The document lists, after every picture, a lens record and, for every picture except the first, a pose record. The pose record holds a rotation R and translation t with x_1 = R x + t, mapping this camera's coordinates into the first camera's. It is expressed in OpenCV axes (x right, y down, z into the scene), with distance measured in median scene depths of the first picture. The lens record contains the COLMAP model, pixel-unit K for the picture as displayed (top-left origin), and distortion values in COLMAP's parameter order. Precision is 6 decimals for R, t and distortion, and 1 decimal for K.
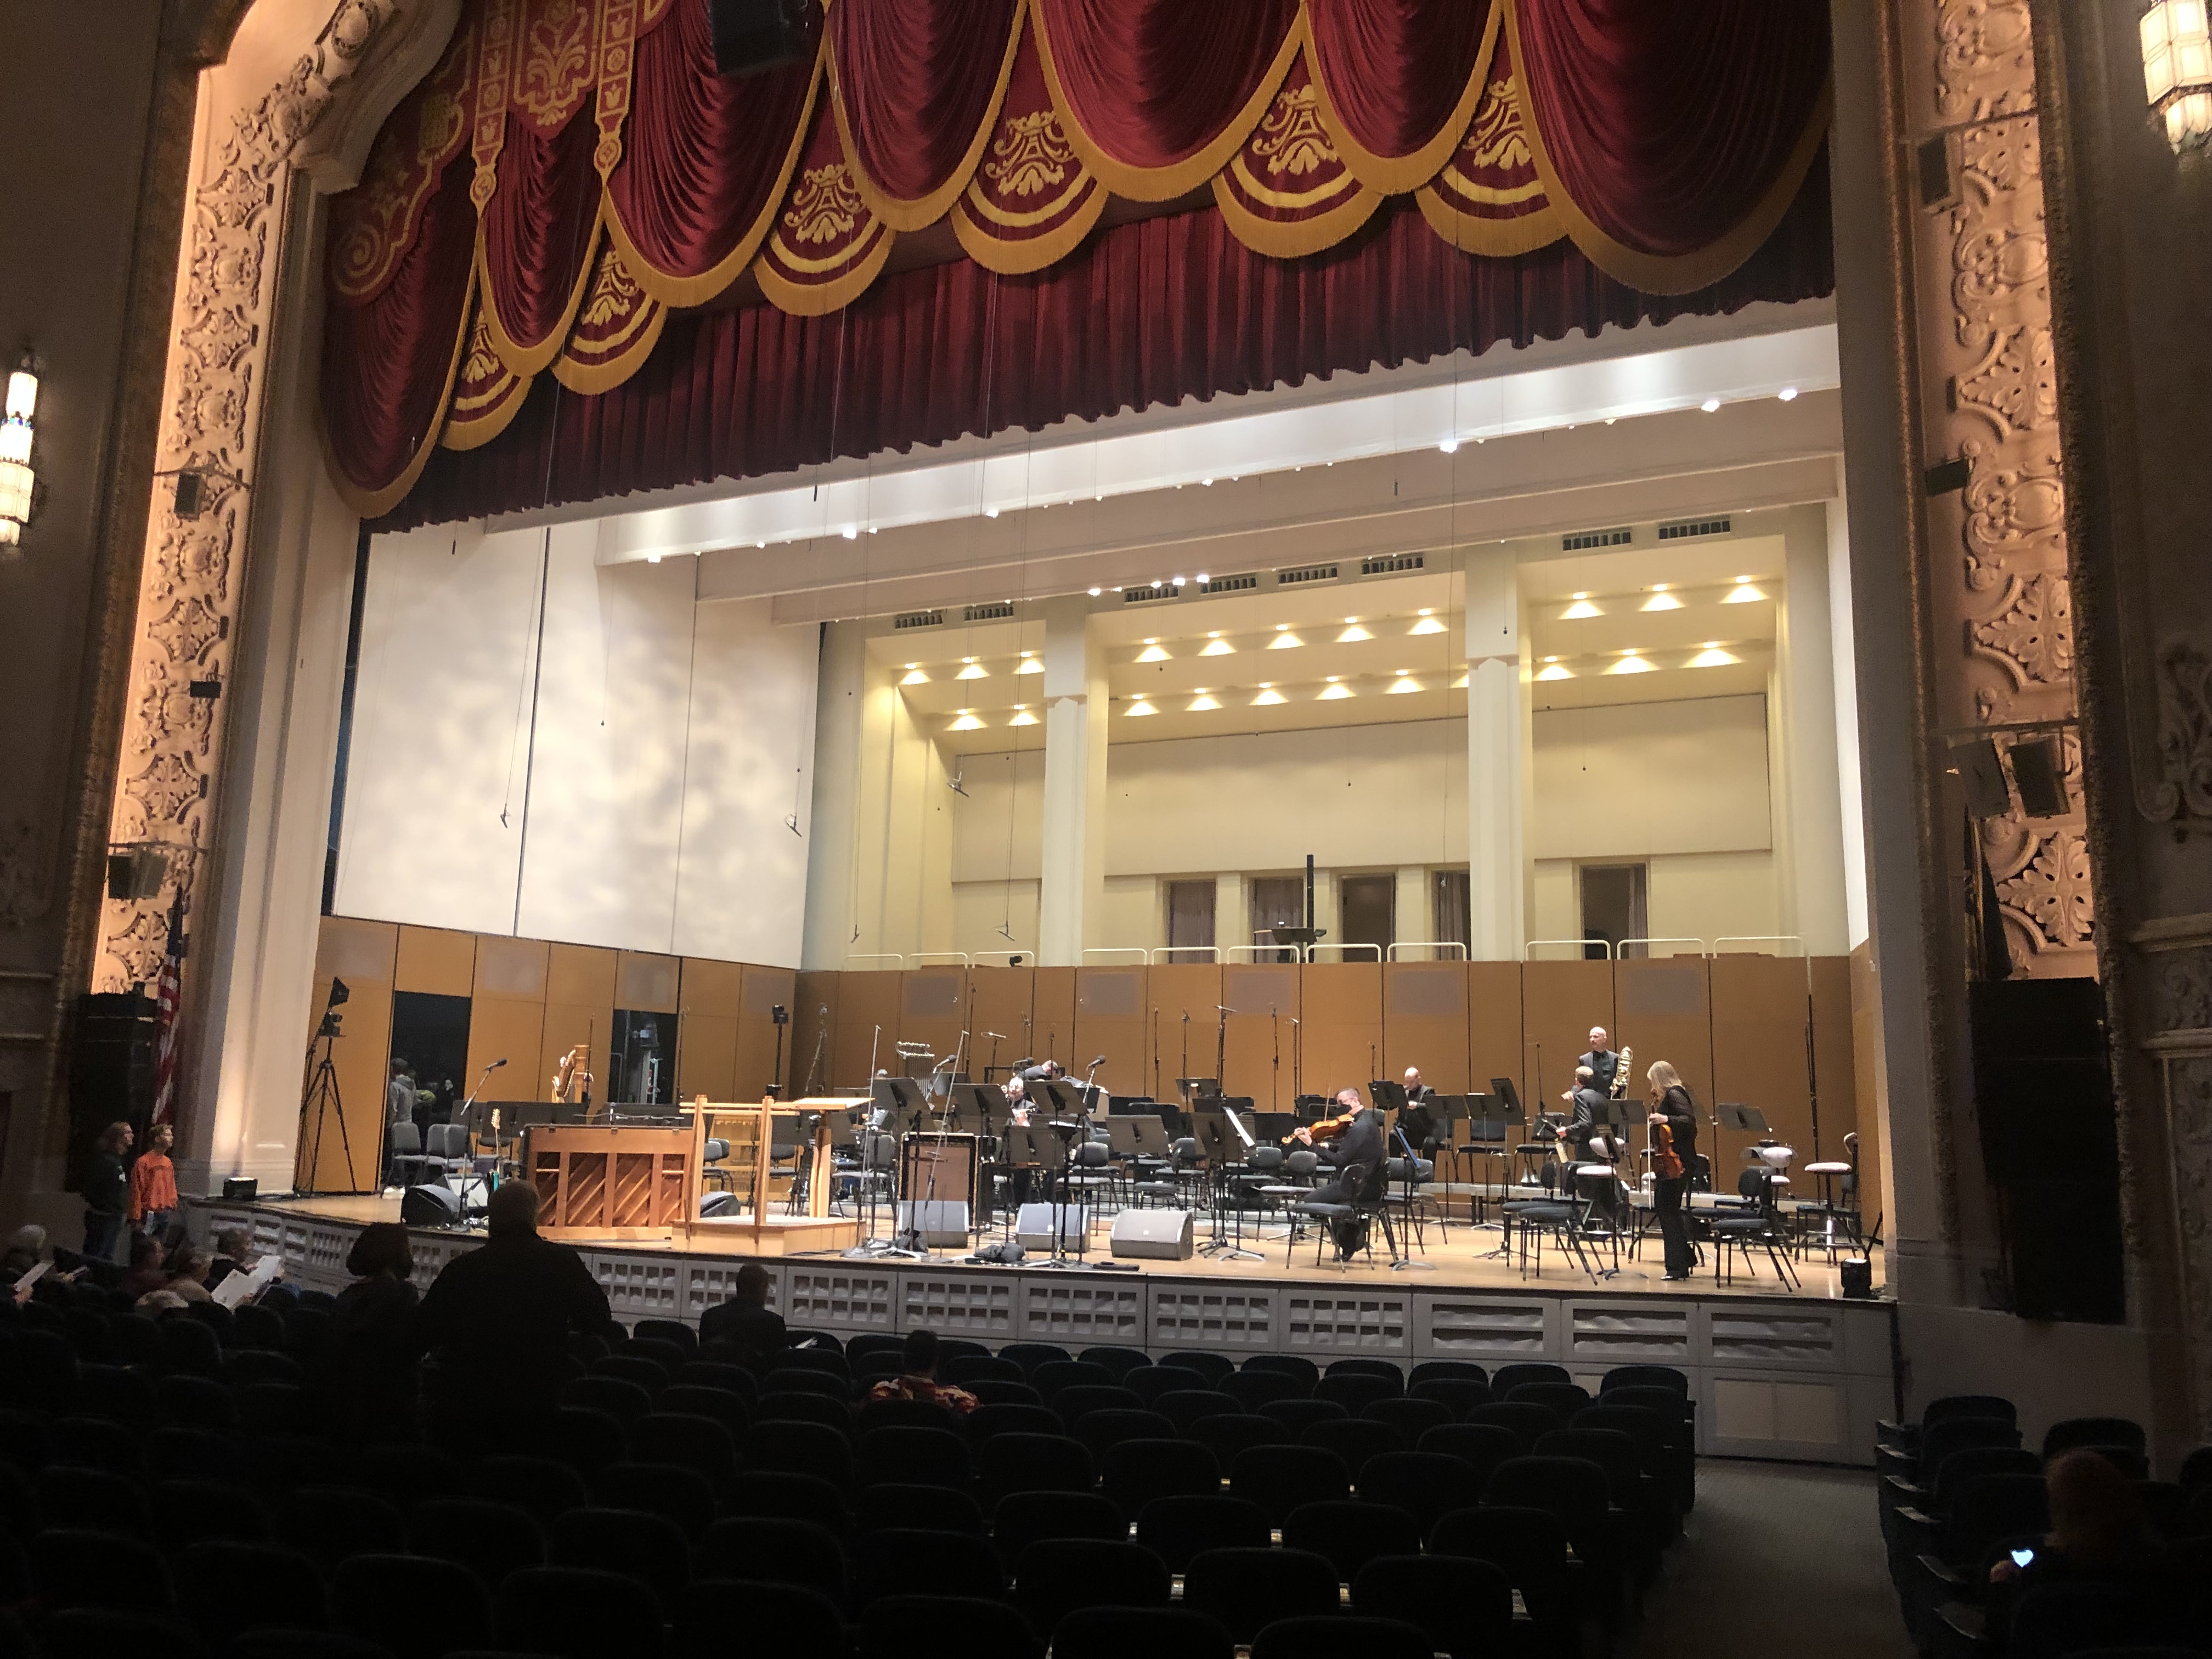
lens RADIAL K [[1807.8, 0, 1106.0], [0, 1807.8, 829.5], [0, 0, 1]] dist [-0.000050, 0.009817]
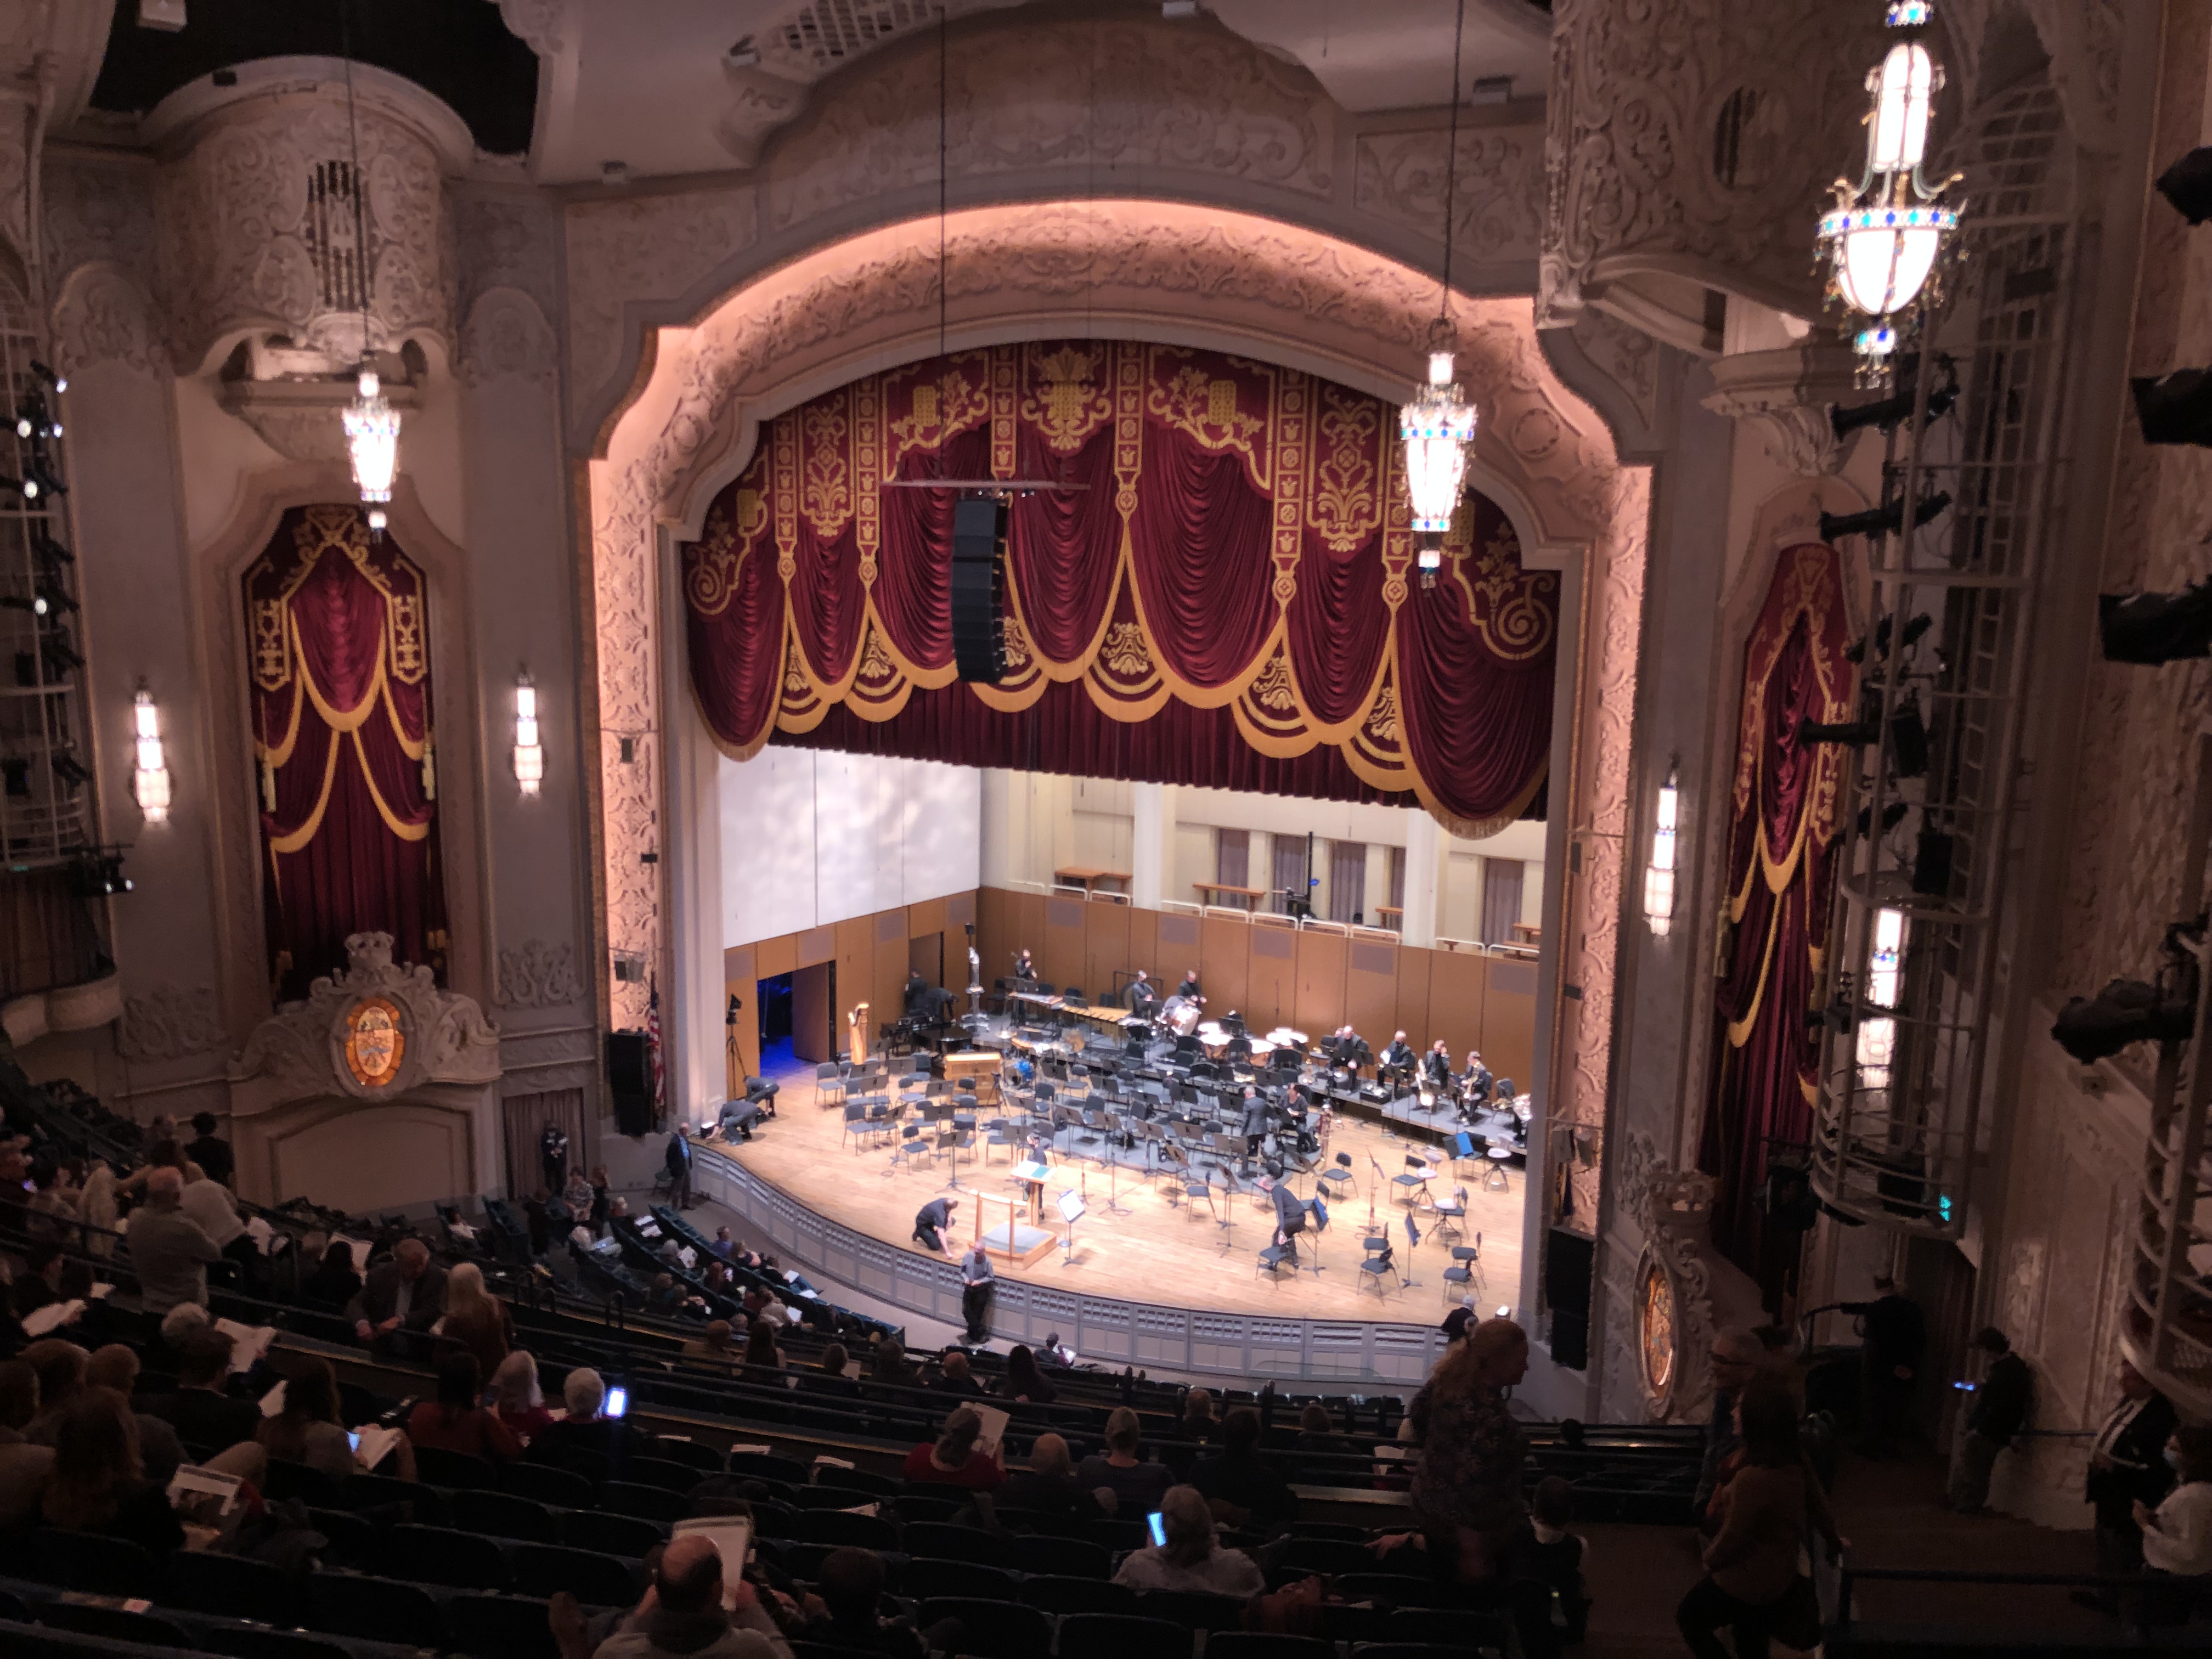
lens RADIAL K [[1807.8, 0, 1106.0], [0, 1807.8, 829.5], [0, 0, 1]] dist [-0.000050, 0.009817]
pose [[0.998990, -0.002328, -0.044866, 0.012423], [0.017690, 0.938369, 0.345183, -0.696257], [0.041297, -0.345628, 0.937463, -0.589592]]
